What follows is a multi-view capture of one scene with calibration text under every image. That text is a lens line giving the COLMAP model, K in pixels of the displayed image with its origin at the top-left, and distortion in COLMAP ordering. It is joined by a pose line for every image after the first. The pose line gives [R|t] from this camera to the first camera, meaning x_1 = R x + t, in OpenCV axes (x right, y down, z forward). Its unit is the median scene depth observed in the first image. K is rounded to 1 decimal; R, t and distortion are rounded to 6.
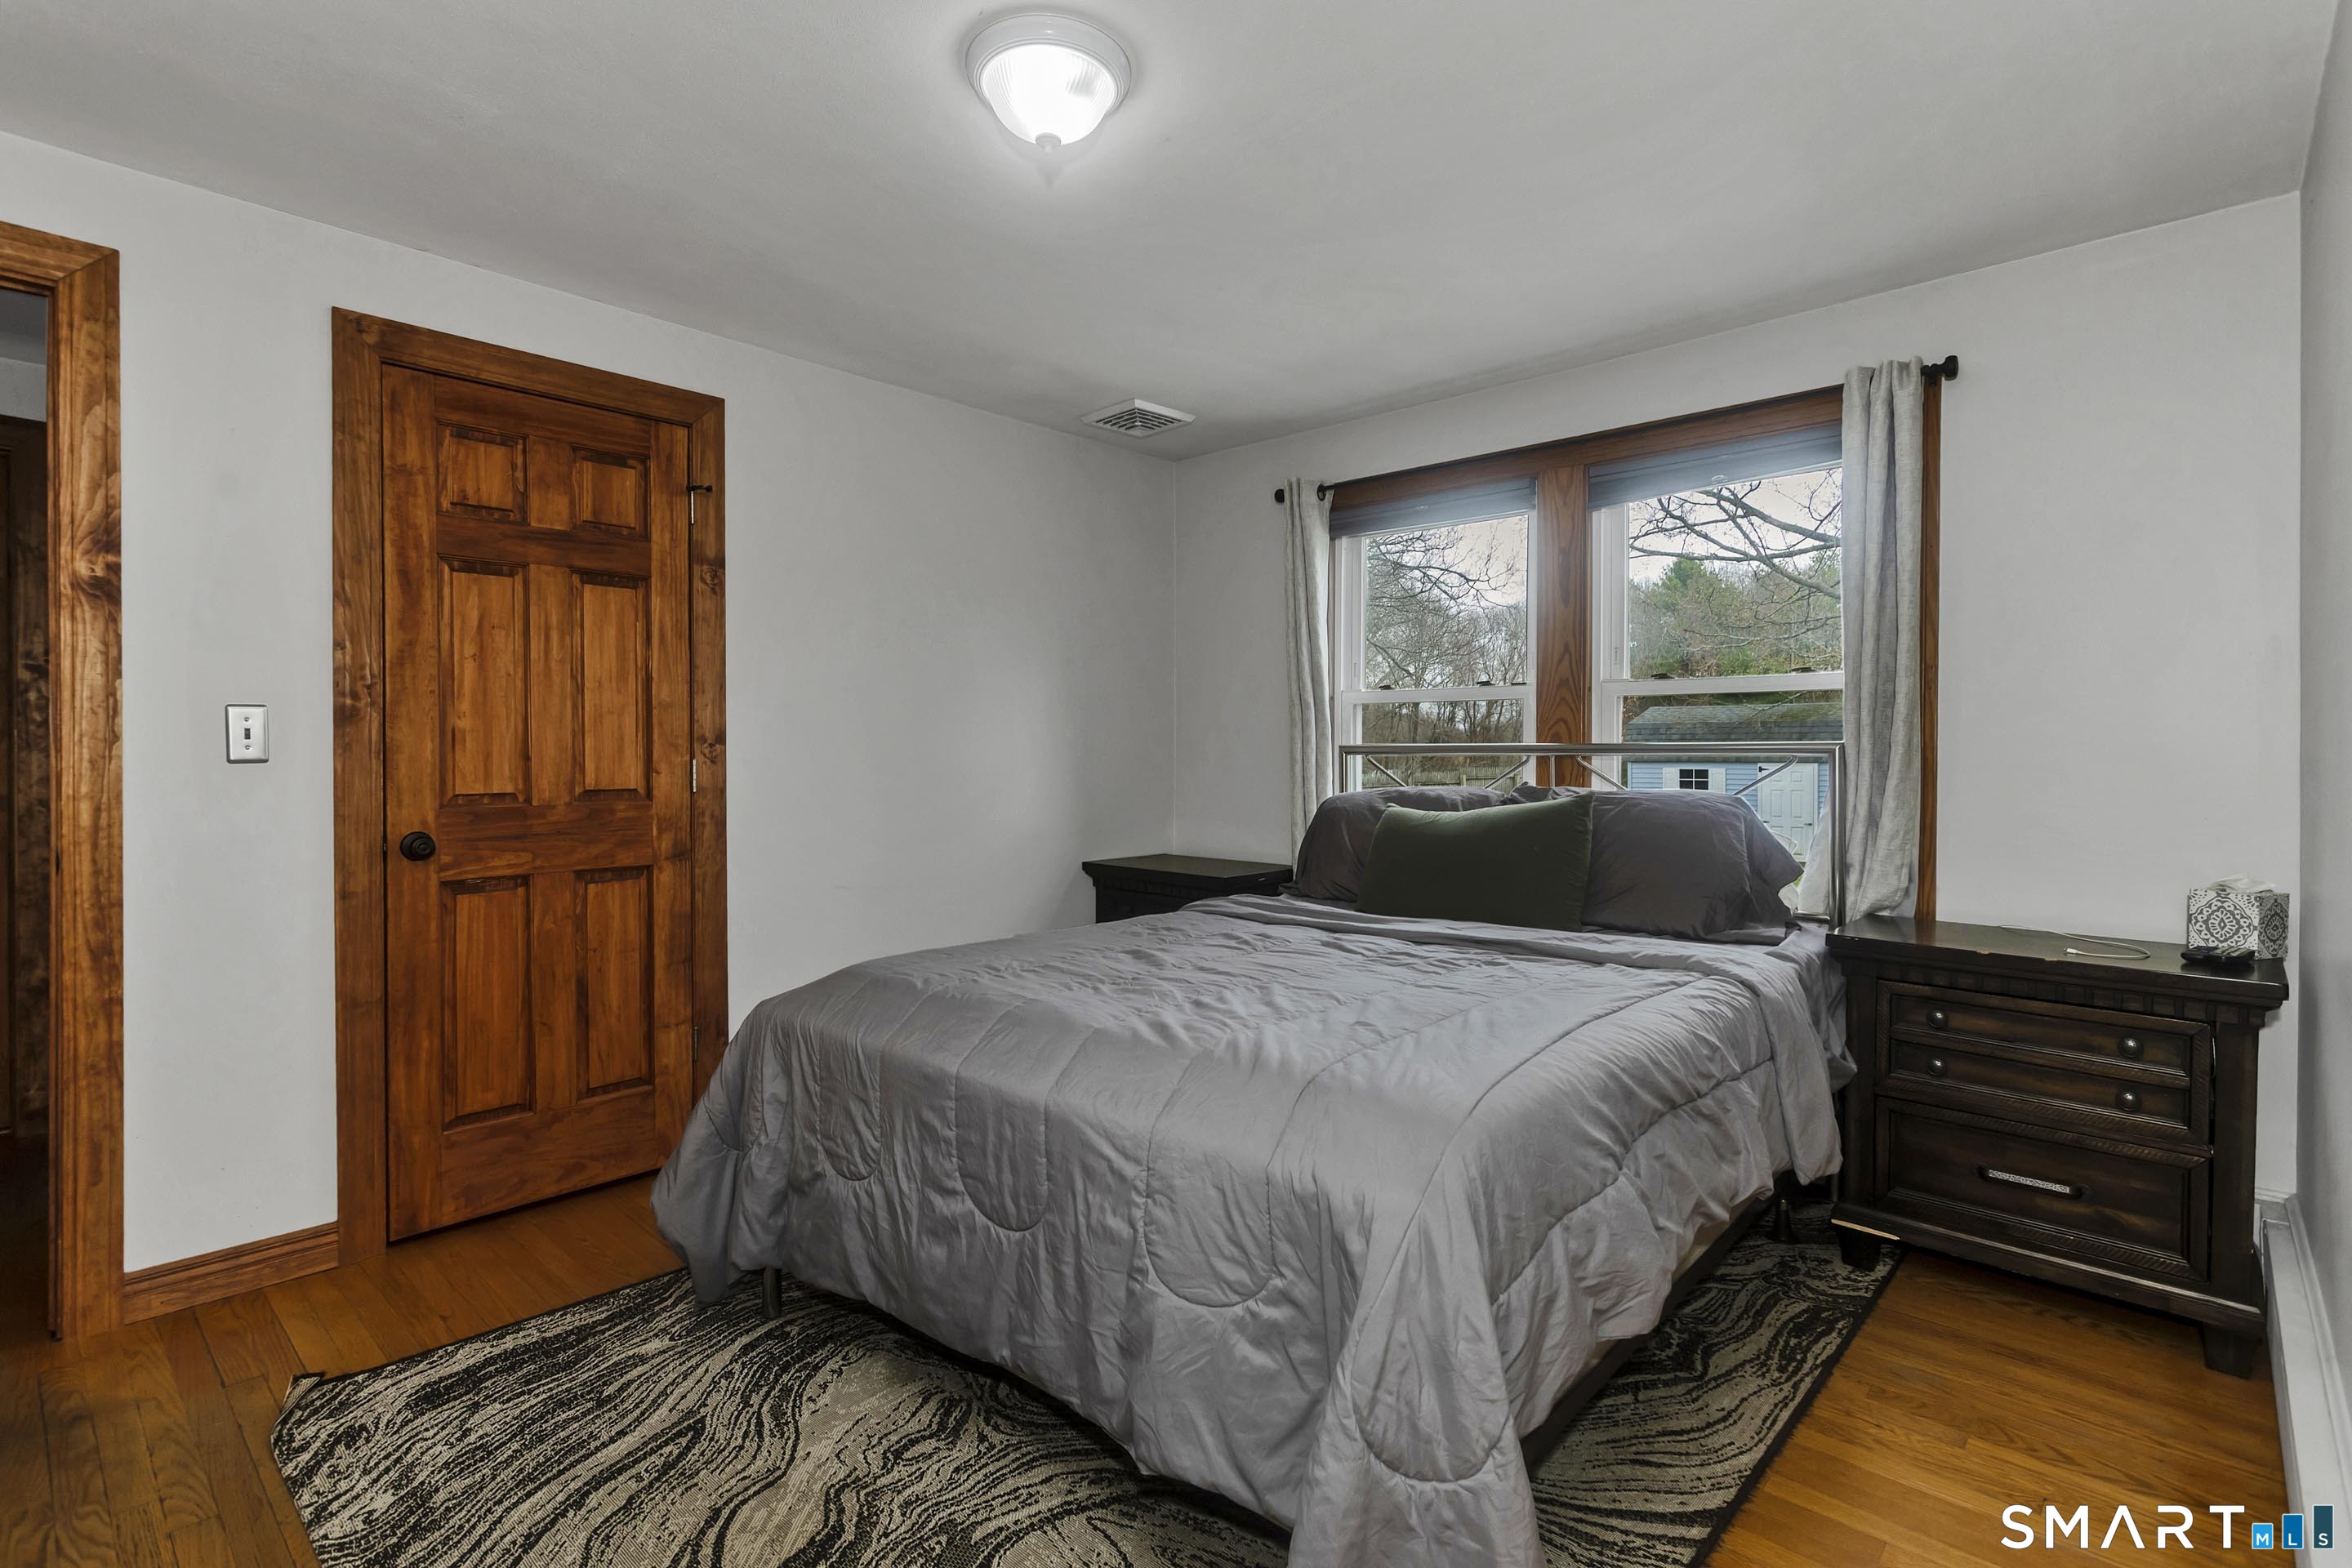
lens RADIAL K [[1099.1, 0, 1169.0], [0, 1099.1, 748.1], [0, 0, 1]] dist [0.001417, 0.001035]
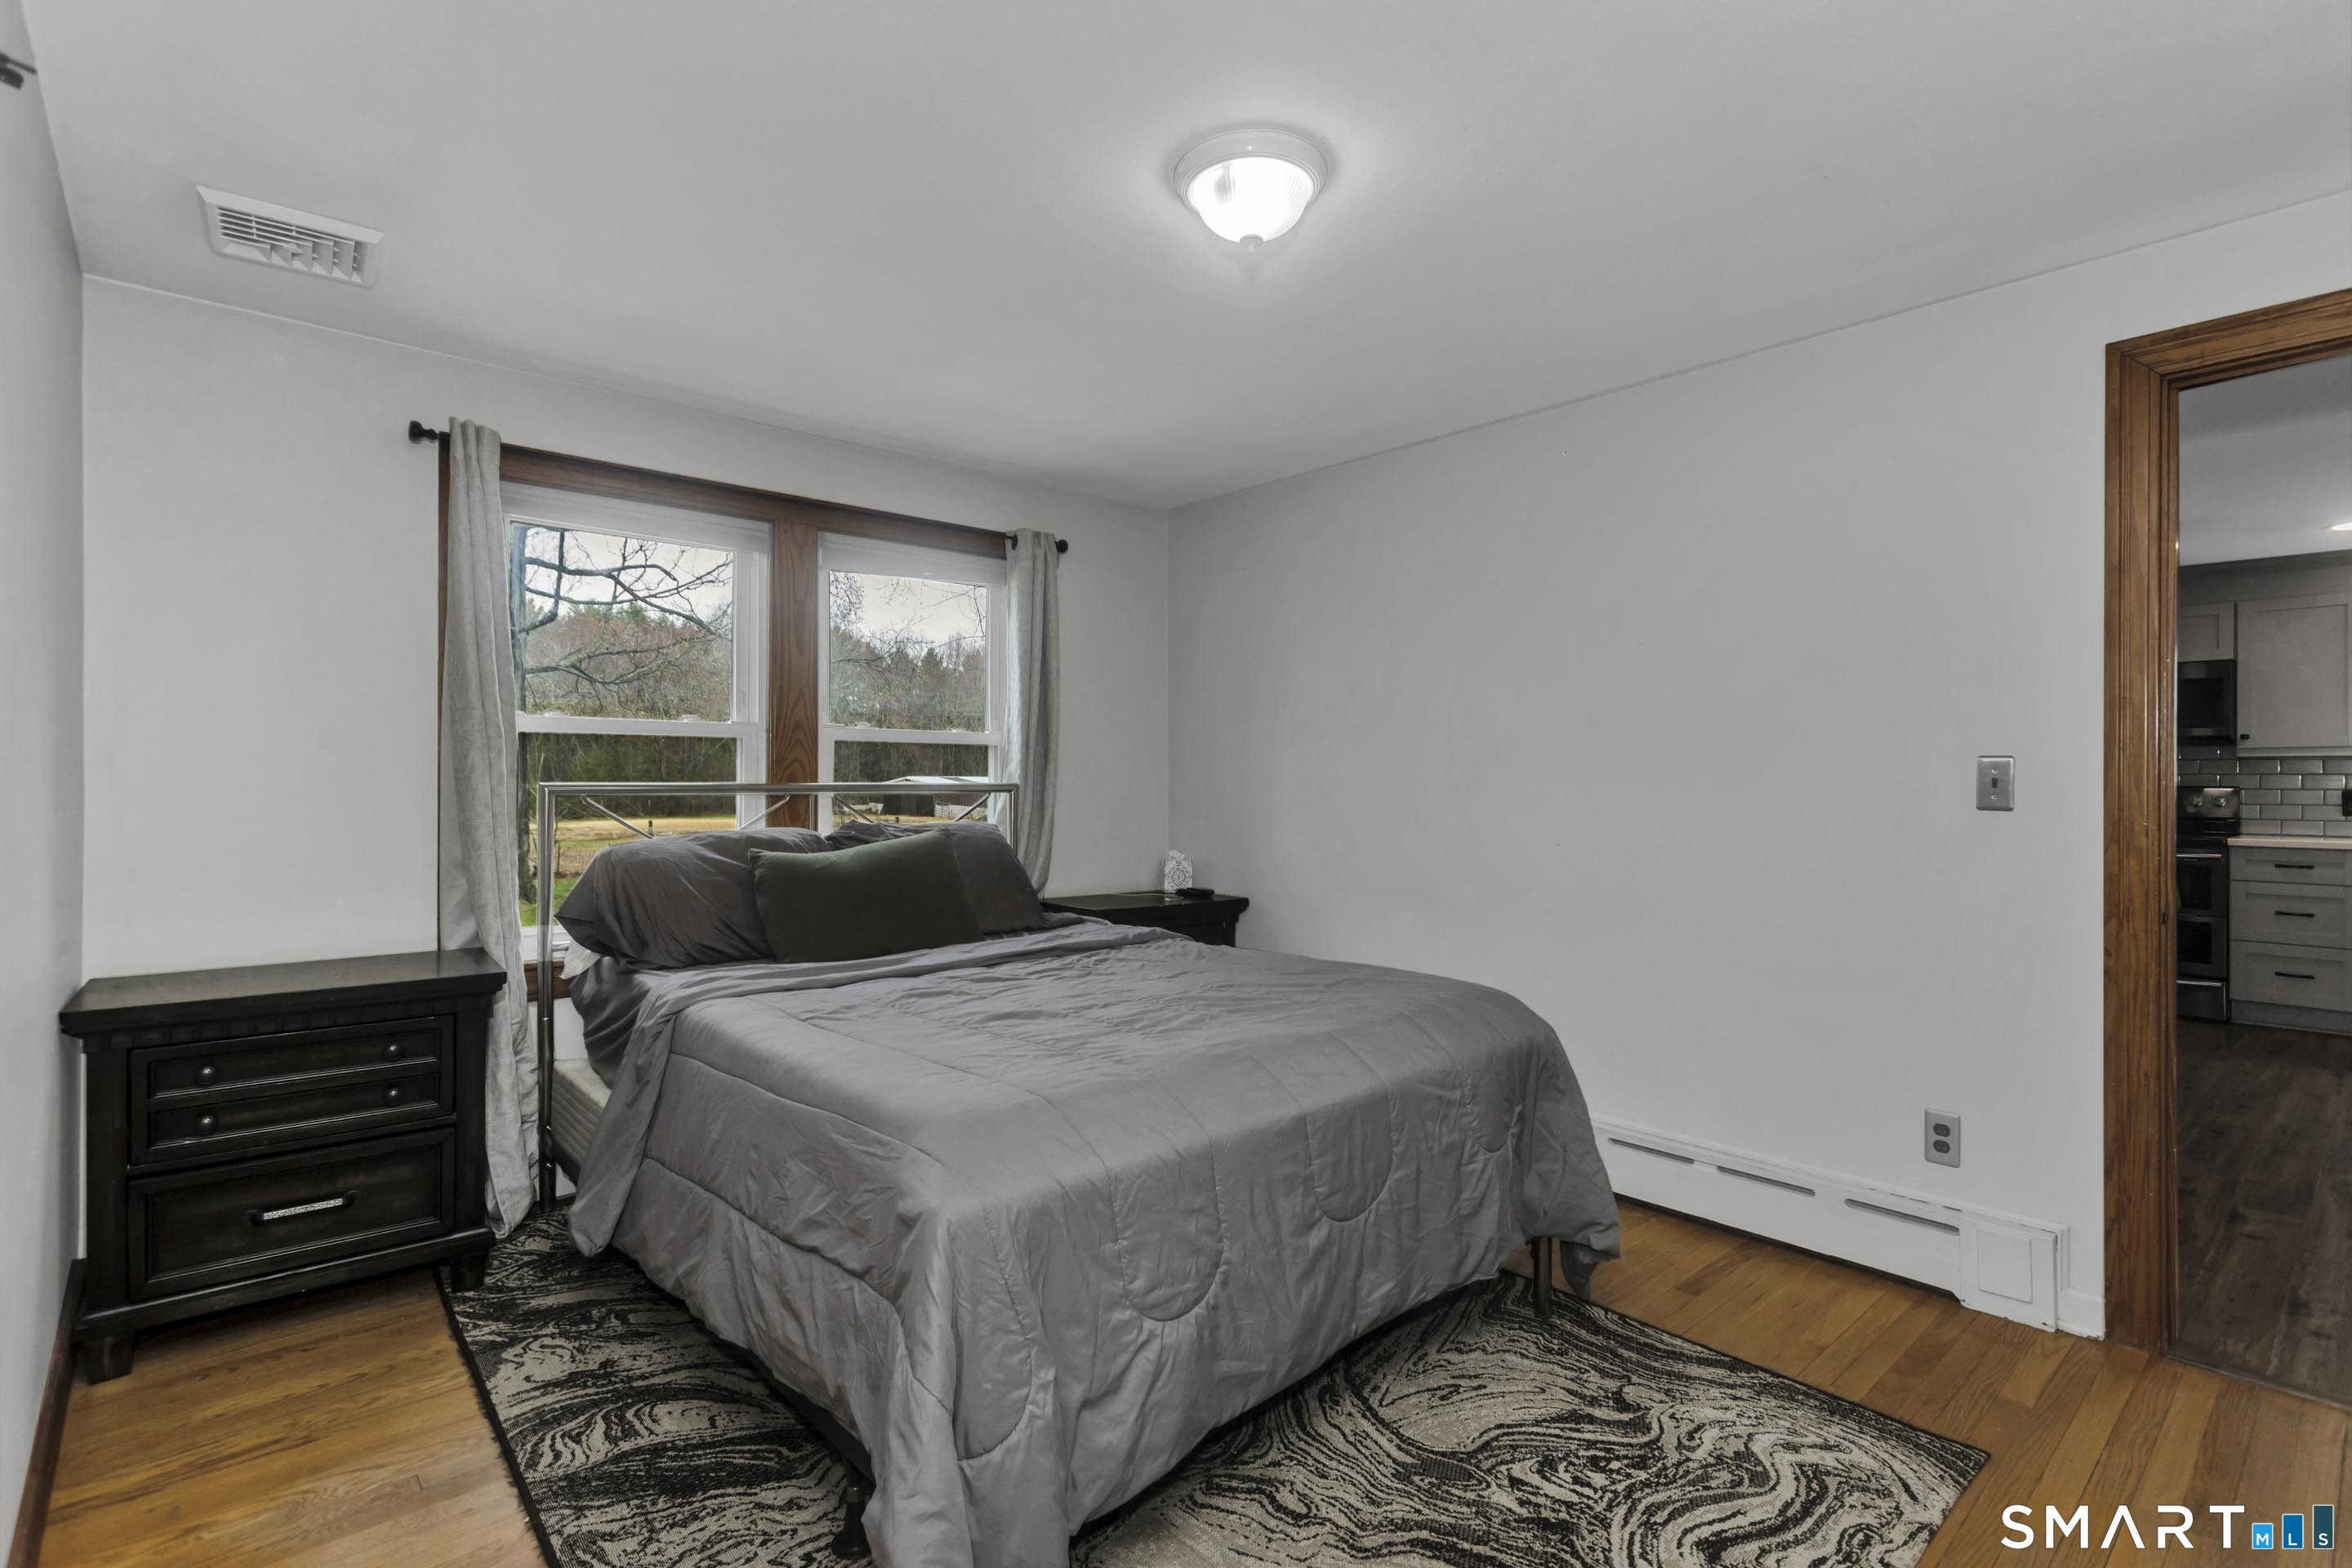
lens RADIAL K [[1099.1, 0, 1169.0], [0, 1099.1, 748.1], [0, 0, 1]] dist [0.001417, 0.001035]
pose [[0.108422, 0.023568, 0.993826, -1.214851], [-0.002530, 0.999722, -0.023432, -0.023690], [-0.994102, 0.000026, 0.108451, 0.976212]]
